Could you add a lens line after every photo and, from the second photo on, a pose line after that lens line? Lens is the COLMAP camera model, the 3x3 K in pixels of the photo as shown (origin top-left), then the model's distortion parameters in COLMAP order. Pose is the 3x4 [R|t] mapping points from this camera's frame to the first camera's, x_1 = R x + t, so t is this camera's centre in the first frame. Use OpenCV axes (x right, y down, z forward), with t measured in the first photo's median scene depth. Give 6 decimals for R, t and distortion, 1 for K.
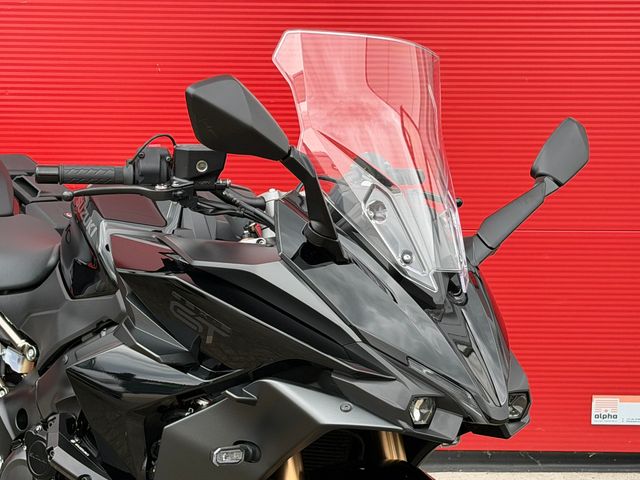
lens RADIAL K [[1556.5, 0, 322.7], [0, 1556.5, 243.8], [0, 0, 1]] dist [0.132823, 0.000000]
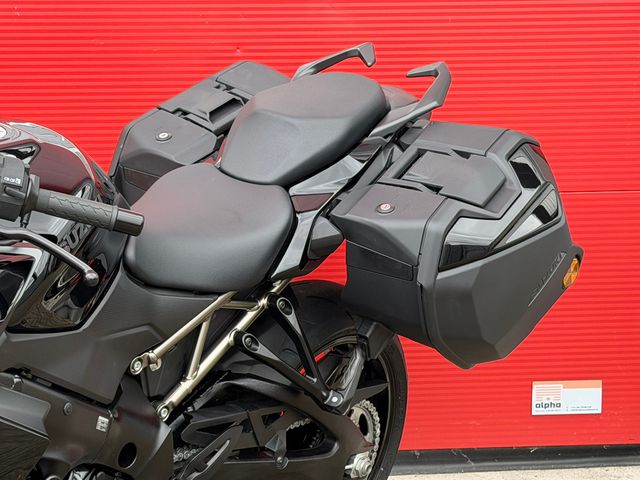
lens RADIAL K [[1556.5, 0, 320.0], [0, 1556.5, 240.4], [0, 0, 1]] dist [0.132823, 0.000000]
pose [[0.997013, -0.028748, 0.071686, -0.009715], [0.028755, 0.999586, 0.000926, 0.021707], [-0.071683, 0.001138, 0.997427, 0.220339]]
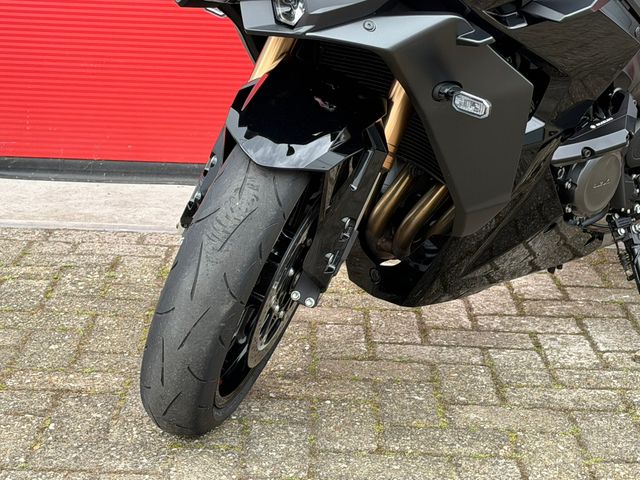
lens RADIAL K [[1556.5, 0, 311.0], [0, 1556.5, 233.0], [0, 0, 1]] dist [0.132823, 0.000000]
pose [[0.999170, 0.031478, -0.025844, -0.259259], [-0.029777, 0.997523, 0.063732, 0.175567], [0.027786, -0.062909, 0.997632, 0.055283]]
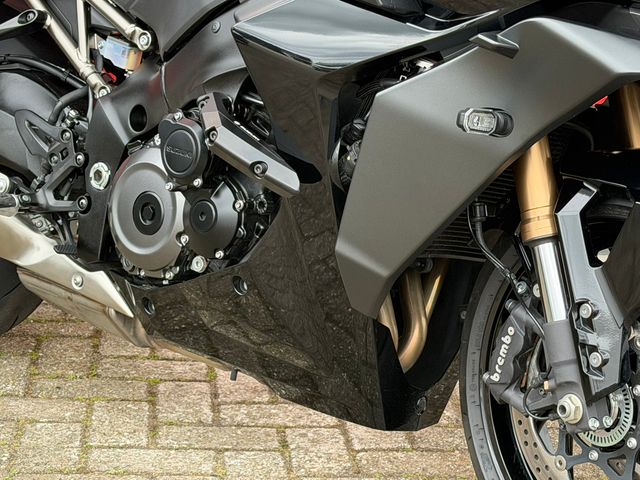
lens RADIAL K [[1556.5, 0, 332.3], [0, 1556.5, 256.8], [0, 0, 1]] dist [0.132823, 0.000000]
pose [[0.996797, 0.023622, 0.076406, -0.170341], [-0.029800, 0.996288, 0.080757, 0.128581], [-0.074215, -0.082775, 0.993801, 0.220460]]
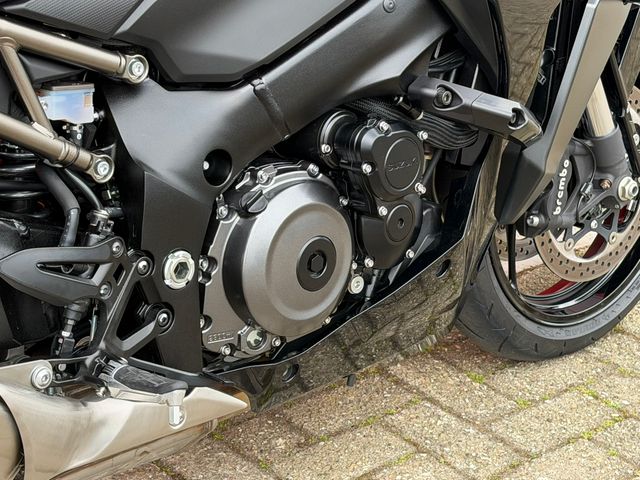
lens RADIAL K [[1556.5, 0, 319.9], [0, 1556.5, 240.1], [0, 0, 1]] dist [0.132823, 0.000000]
pose [[0.014744, -0.434122, 0.900733, -0.804187], [0.105164, 0.896508, 0.430364, -0.119788], [-0.994346, 0.088379, 0.058872, 1.039212]]
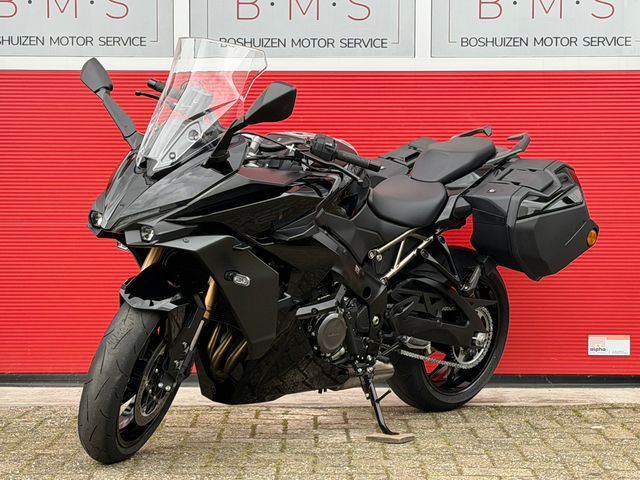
lens RADIAL K [[1556.5, 0, 323.6], [0, 1556.5, 237.0], [0, 0, 1]] dist [0.132823, 0.000000]
pose [[0.999440, -0.007363, -0.032629, -0.049551], [0.002058, 0.987156, -0.159744, 0.385389], [0.033387, 0.159587, 0.986619, -0.792205]]
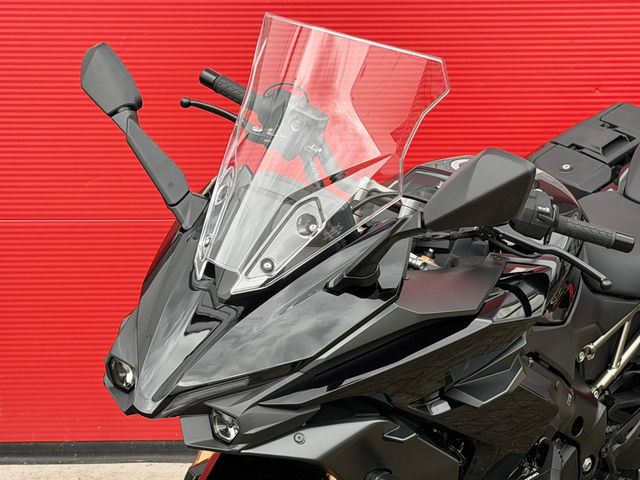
lens RADIAL K [[1556.5, 0, 320.5], [0, 1556.5, 241.0], [0, 0, 1]] dist [0.132823, 0.000000]
pose [[0.999833, -0.008615, -0.016137, -0.226681], [0.008548, 0.999955, -0.004211, 0.012590], [0.016172, 0.004073, 0.999861, -0.006492]]
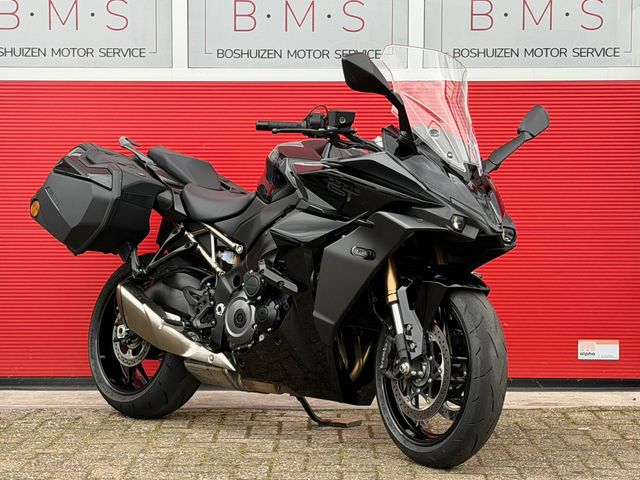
lens RADIAL K [[1556.5, 0, 319.1], [0, 1556.5, 239.7], [0, 0, 1]] dist [0.132823, 0.000000]
pose [[0.999205, -0.007683, -0.039113, -0.031391], [0.001114, 0.986246, -0.165283, 0.400984], [0.039845, 0.165108, 0.985470, -0.841947]]
